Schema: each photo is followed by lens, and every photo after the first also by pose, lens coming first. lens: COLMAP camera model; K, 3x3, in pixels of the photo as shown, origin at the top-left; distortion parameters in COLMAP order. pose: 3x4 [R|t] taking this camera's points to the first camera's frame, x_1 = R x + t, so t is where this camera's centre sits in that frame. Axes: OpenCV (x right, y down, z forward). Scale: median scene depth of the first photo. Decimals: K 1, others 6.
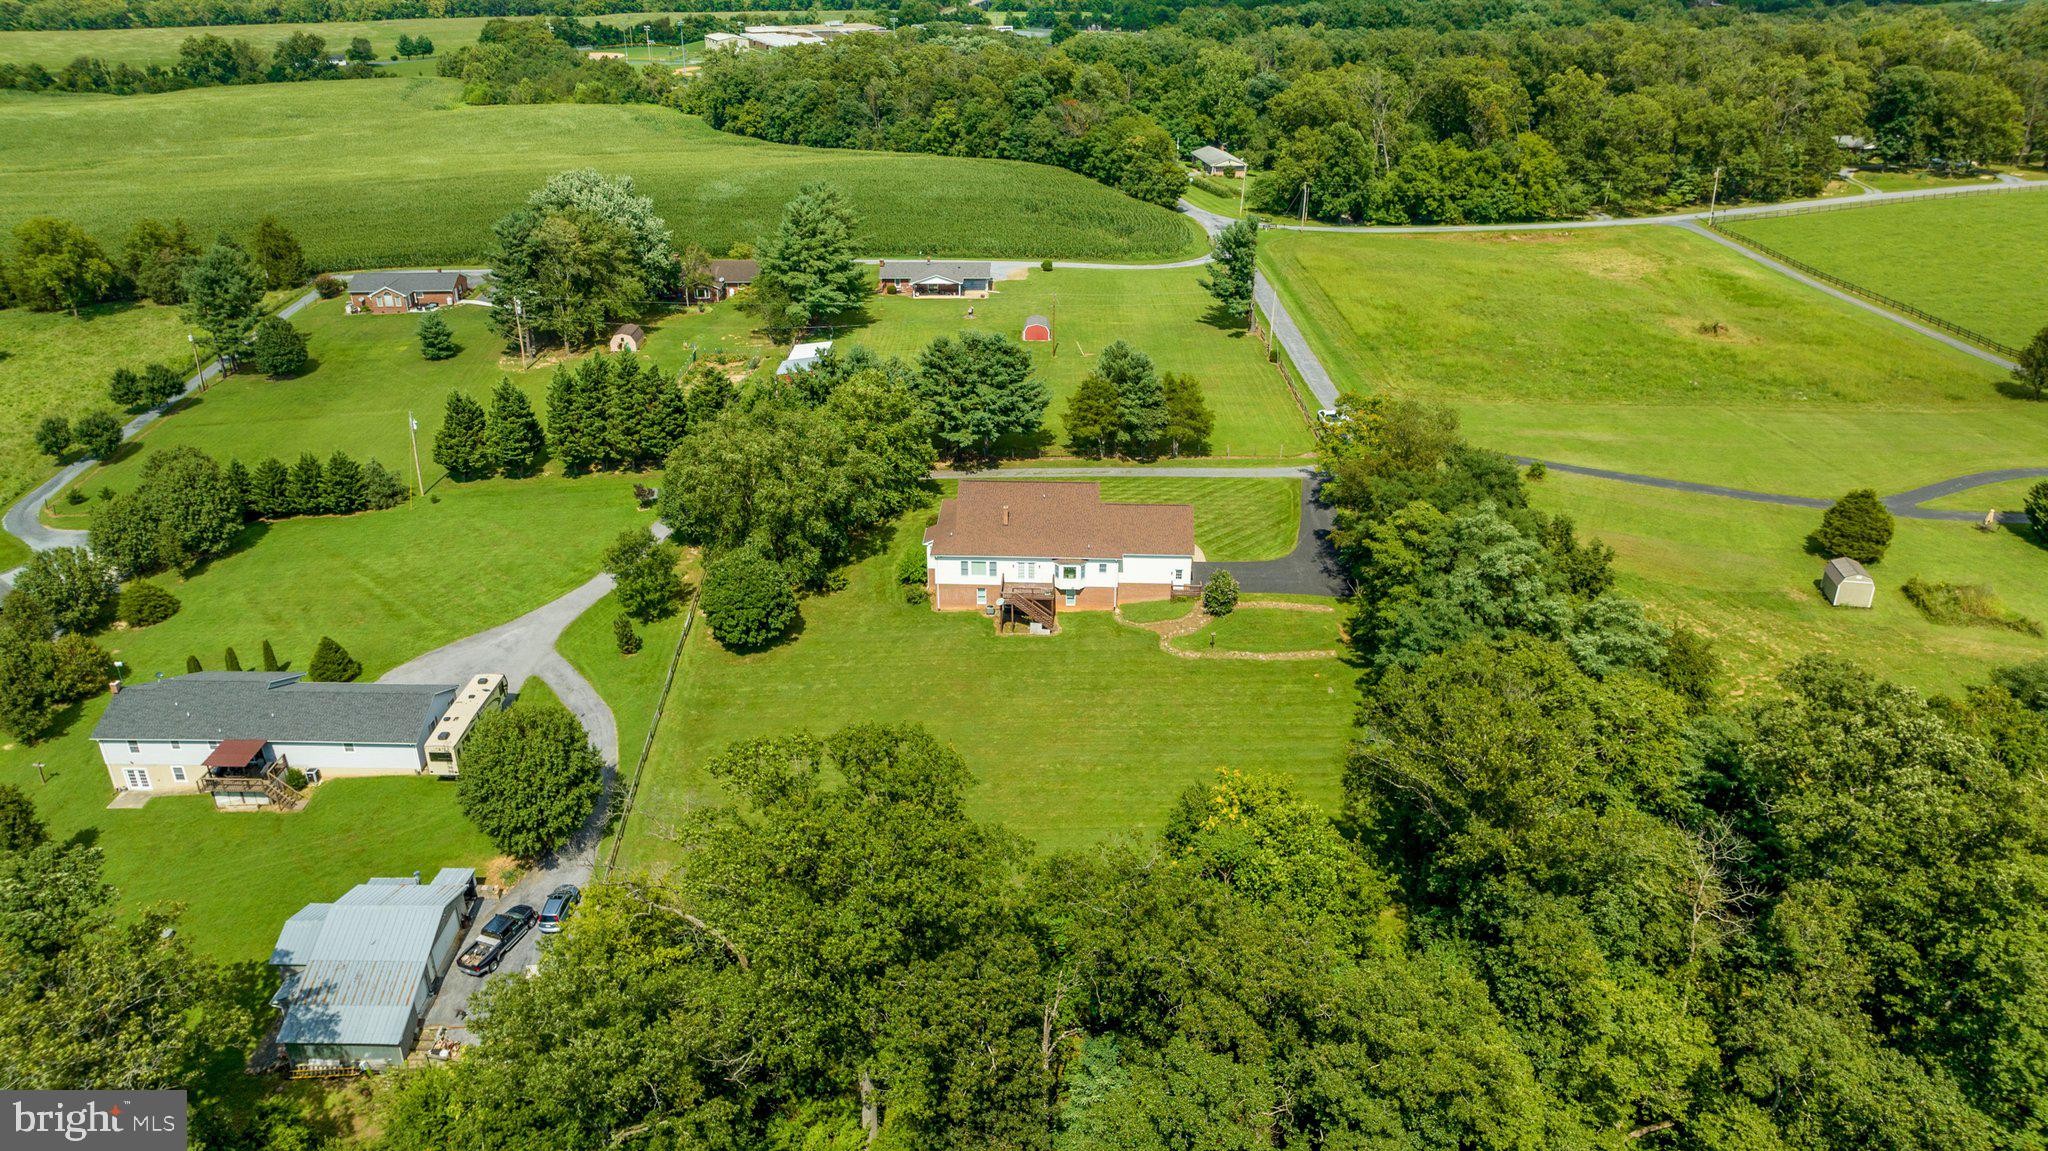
lens RADIAL K [[1436.8, 0, 1025.9], [0, 1436.8, 578.9], [0, 0, 1]] dist [-0.029137, 0.026407]
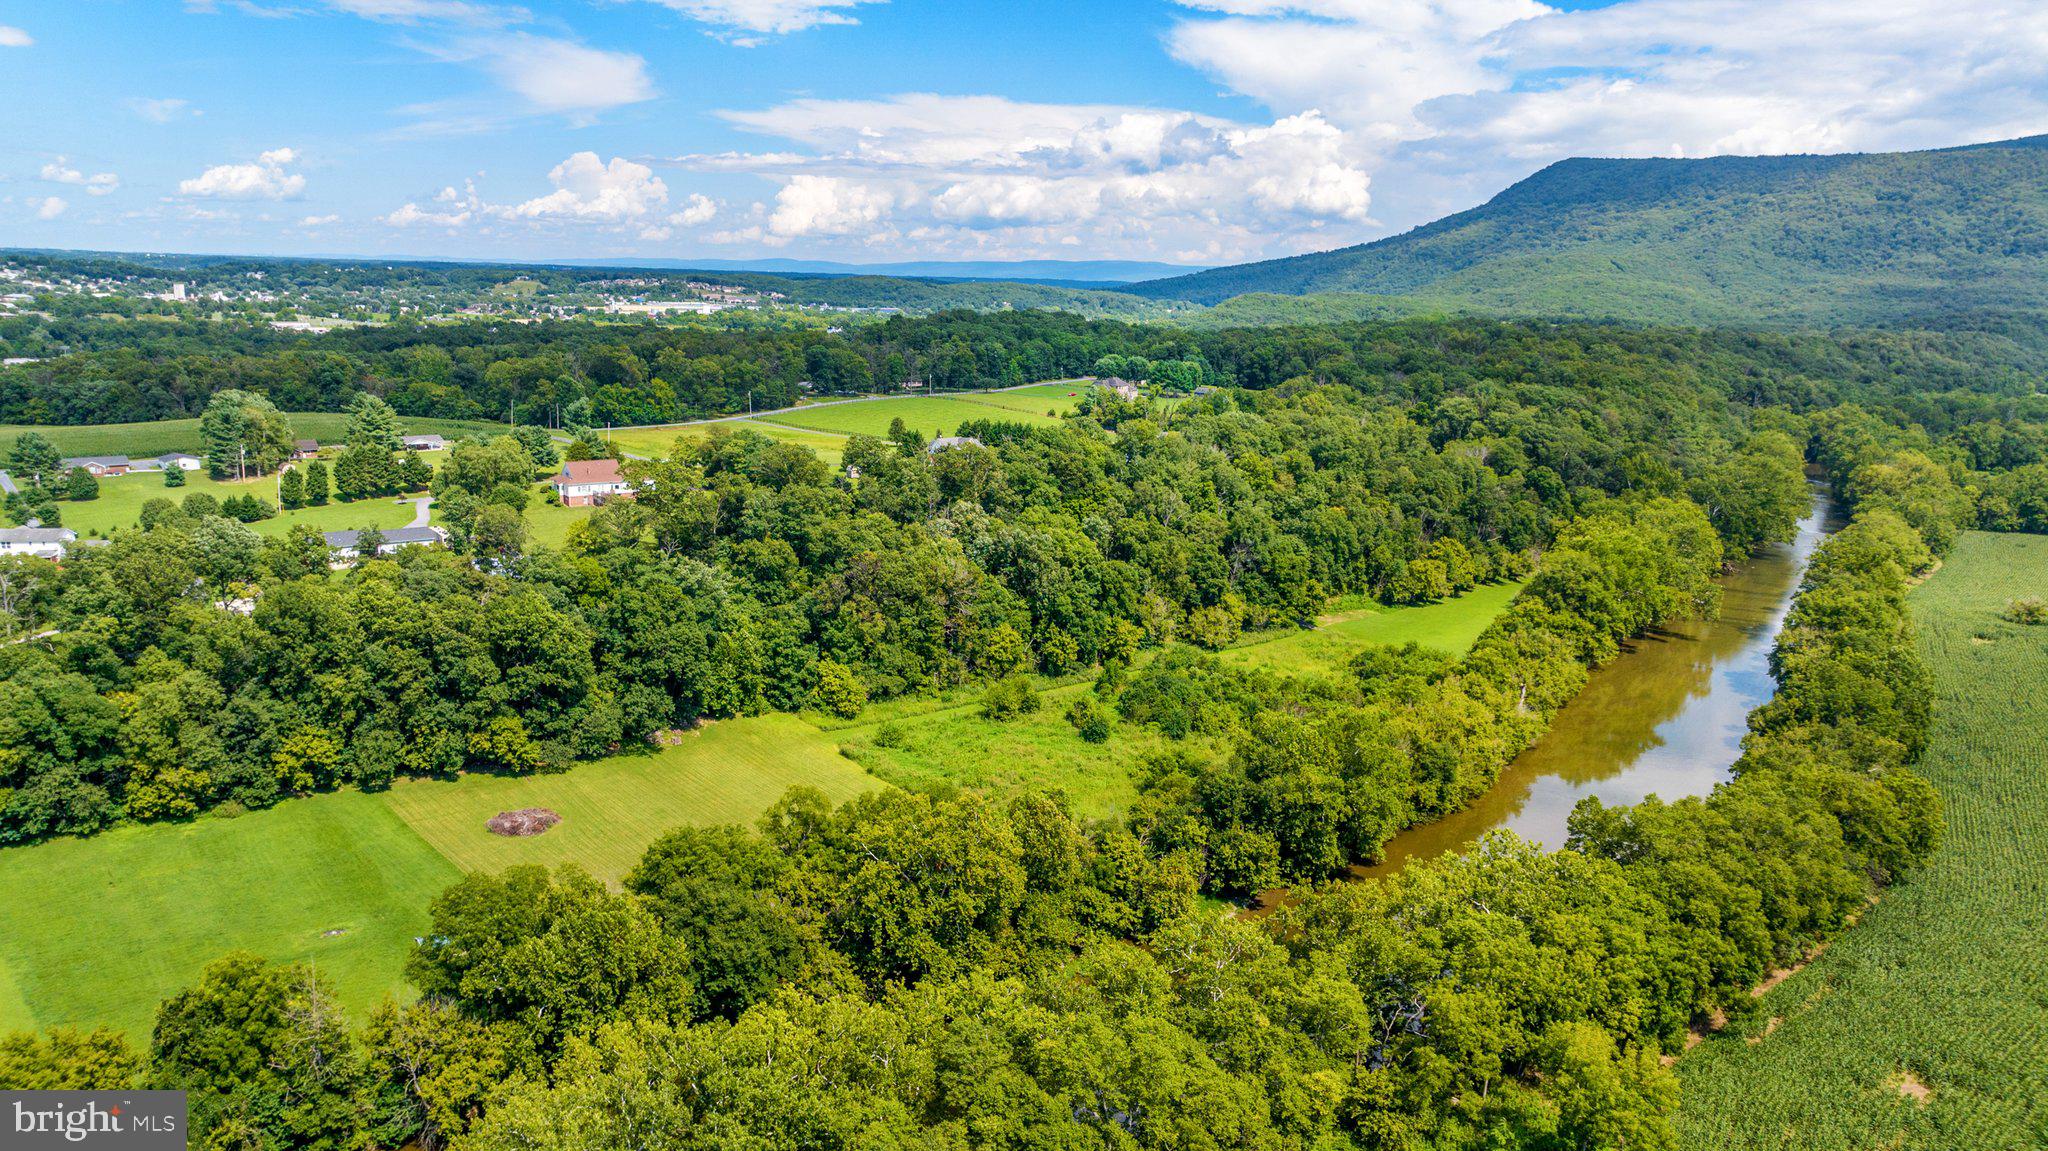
lens RADIAL K [[1436.8, 0, 1024.5], [0, 1436.8, 573.7], [0, 0, 1]] dist [-0.029137, 0.026407]
pose [[0.776688, -0.107781, 0.620596, -0.483030], [0.243126, 0.960197, -0.137517, 0.322351], [-0.581073, 0.257691, 0.771978, -0.702047]]
